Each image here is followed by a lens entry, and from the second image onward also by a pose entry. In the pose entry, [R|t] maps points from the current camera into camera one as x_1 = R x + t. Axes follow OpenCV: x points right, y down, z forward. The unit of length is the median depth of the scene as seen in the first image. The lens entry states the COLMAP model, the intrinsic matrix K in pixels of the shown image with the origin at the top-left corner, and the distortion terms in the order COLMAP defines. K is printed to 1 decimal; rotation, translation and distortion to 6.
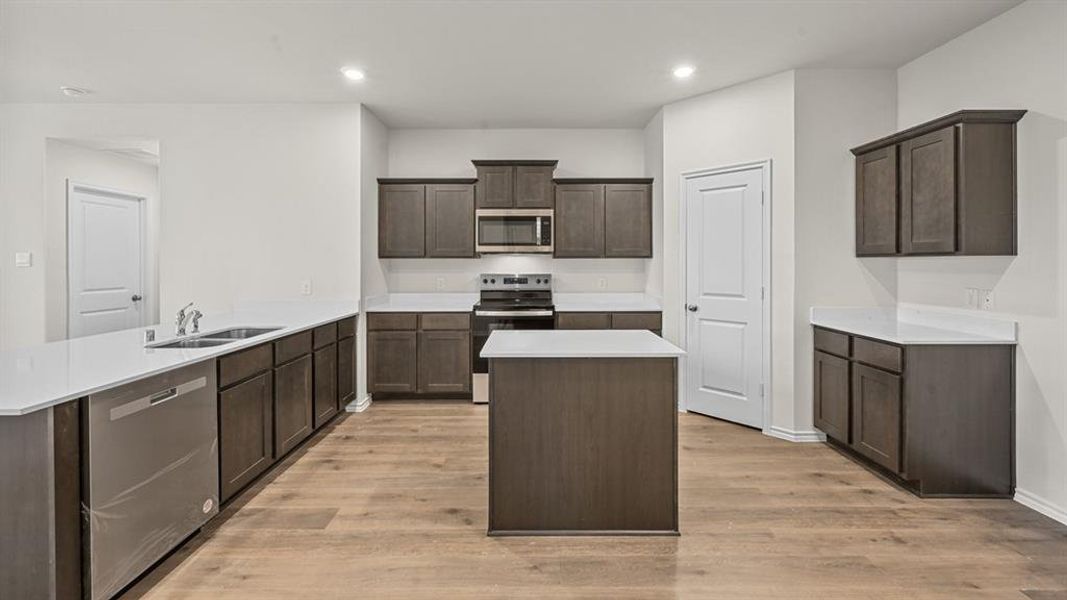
lens RADIAL K [[425.0, 0, 531.7], [0, 425.0, 262.9], [0, 0, 1]] dist [-0.001252, 0.000744]
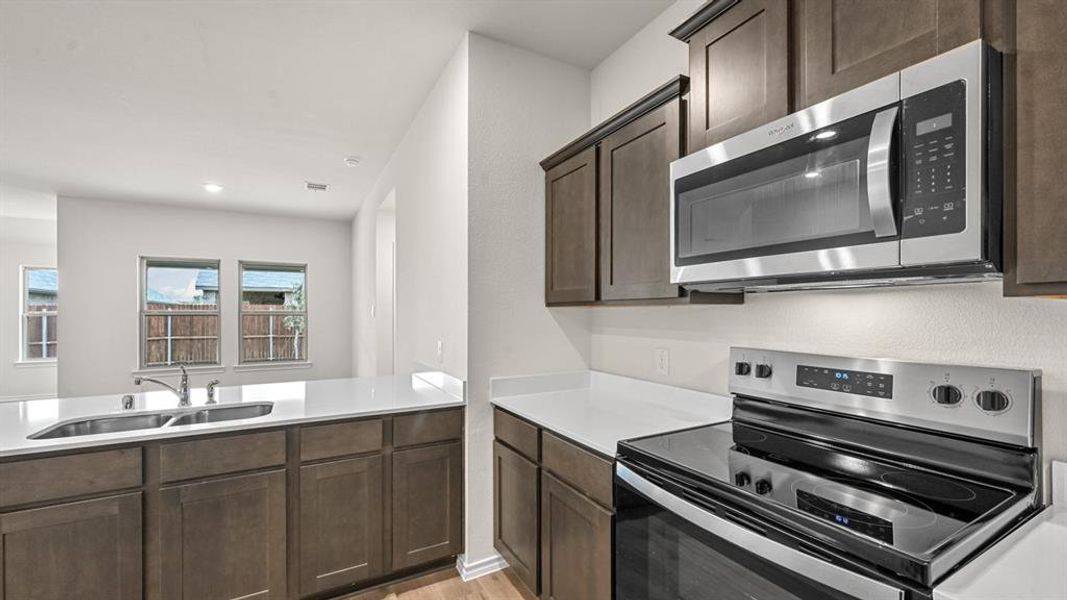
lens RADIAL K [[425.0, 0, 533.8], [0, 425.0, 312.9], [0, 0, 1]] dist [-0.001252, 0.000744]
pose [[0.488164, 0.000173, -0.872752, 0.125722], [-0.003286, 0.999993, -0.001640, -0.001987], [0.872746, 0.003668, 0.488161, 0.775045]]
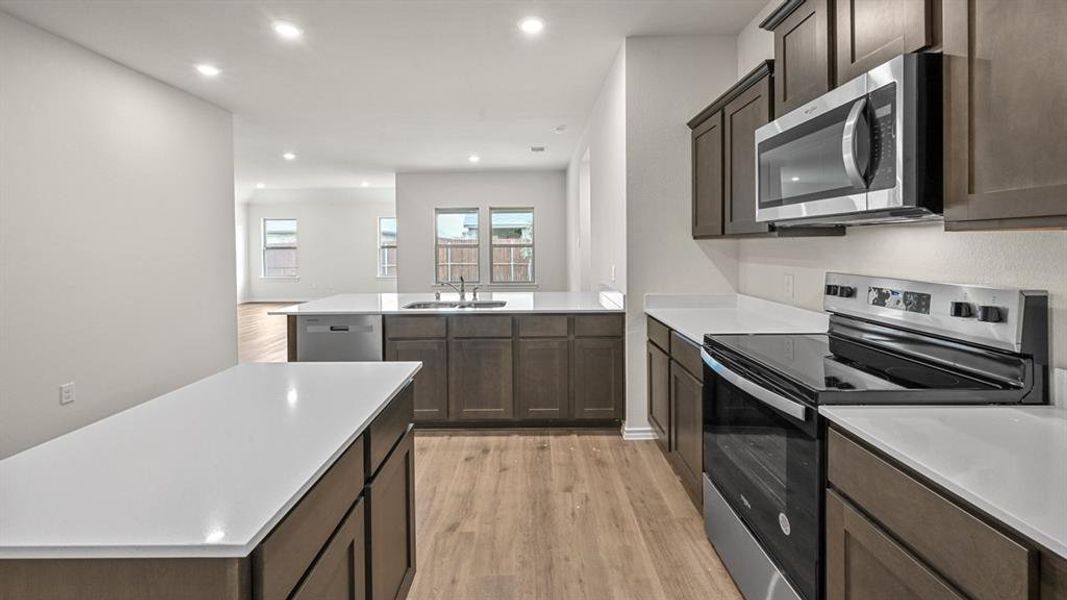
lens RADIAL K [[425.0, 0, 527.2], [0, 425.0, 249.4], [0, 0, 1]] dist [-0.001252, 0.000744]
pose [[-0.013074, 0.010458, -0.999860, 0.350901], [0.004401, 0.999936, 0.010402, -0.003043], [0.999905, -0.004264, -0.013119, 0.803385]]
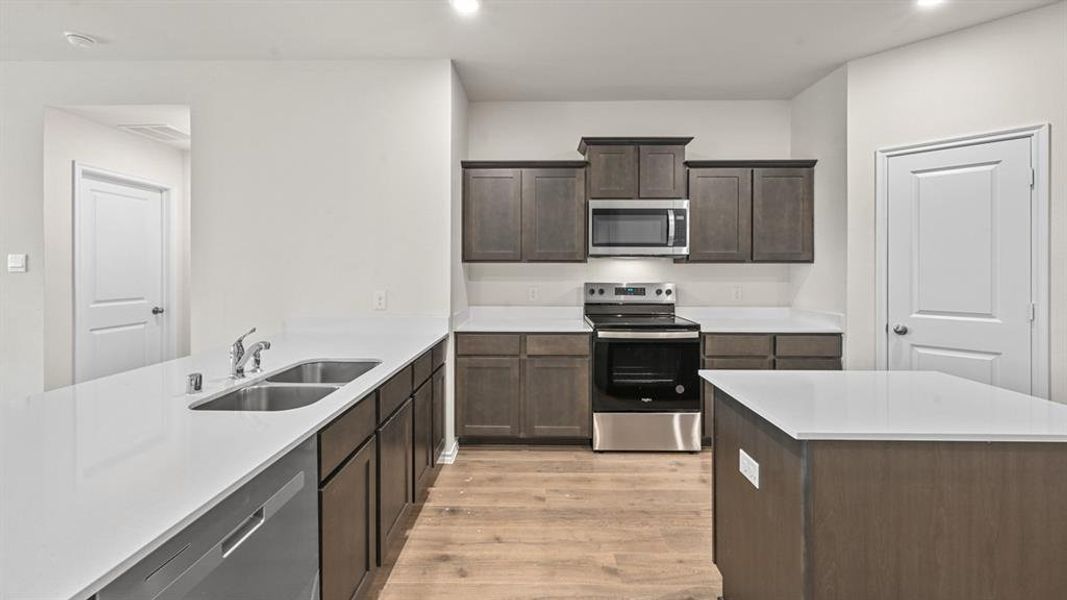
lens RADIAL K [[425.0, 0, 531.5], [0, 425.0, 269.2], [0, 0, 1]] dist [-0.001252, 0.000744]
pose [[0.999887, 0.002588, -0.014797, -0.239037], [-0.002579, 0.999997, 0.000582, 0.000828], [0.014798, -0.000543, 0.999890, 0.231613]]
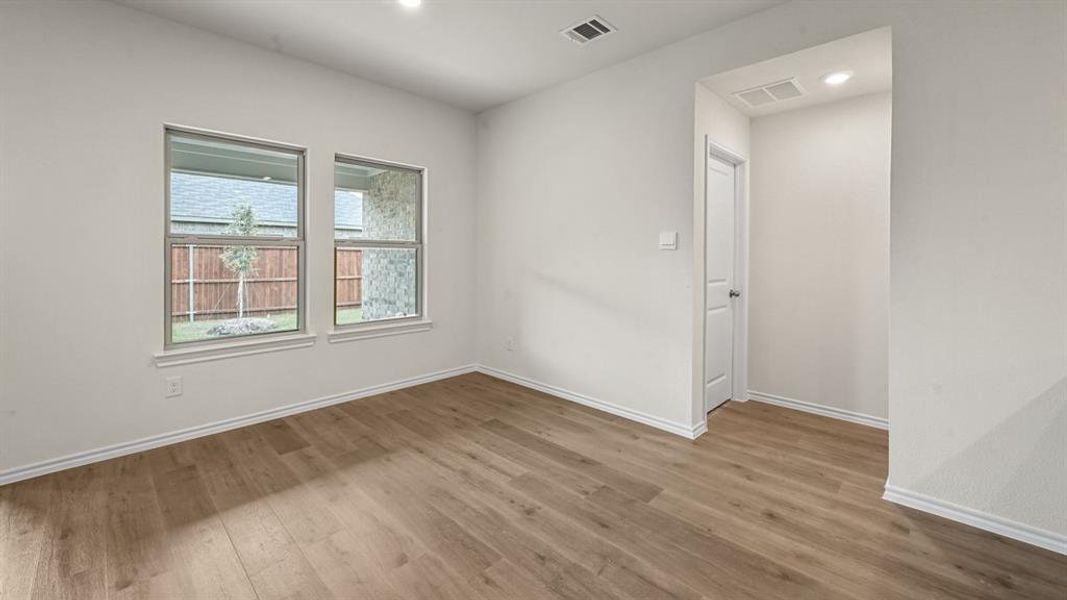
lens RADIAL K [[425.0, 0, 537.7], [0, 425.0, 257.9], [0, 0, 1]] dist [-0.001252, 0.000744]
pose [[0.723891, 0.011628, -0.689817, -0.802819], [-0.010625, 0.999927, 0.005705, 0.021753], [0.689833, 0.003200, 0.723962, 0.245644]]
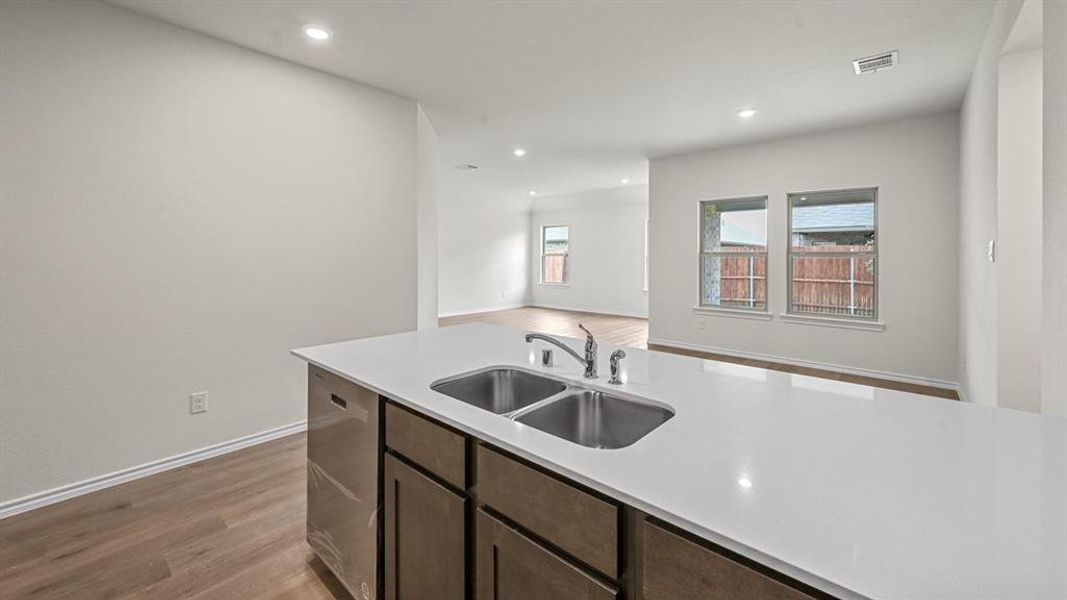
lens RADIAL K [[425.0, 0, 527.4], [0, 425.0, 255.5], [0, 0, 1]] dist [-0.001252, 0.000744]
pose [[-0.665861, 0.001311, -0.746075, -0.210669], [-0.004446, 0.999974, 0.005725, -0.000623], [0.746062, 0.007129, -0.665838, 0.871339]]
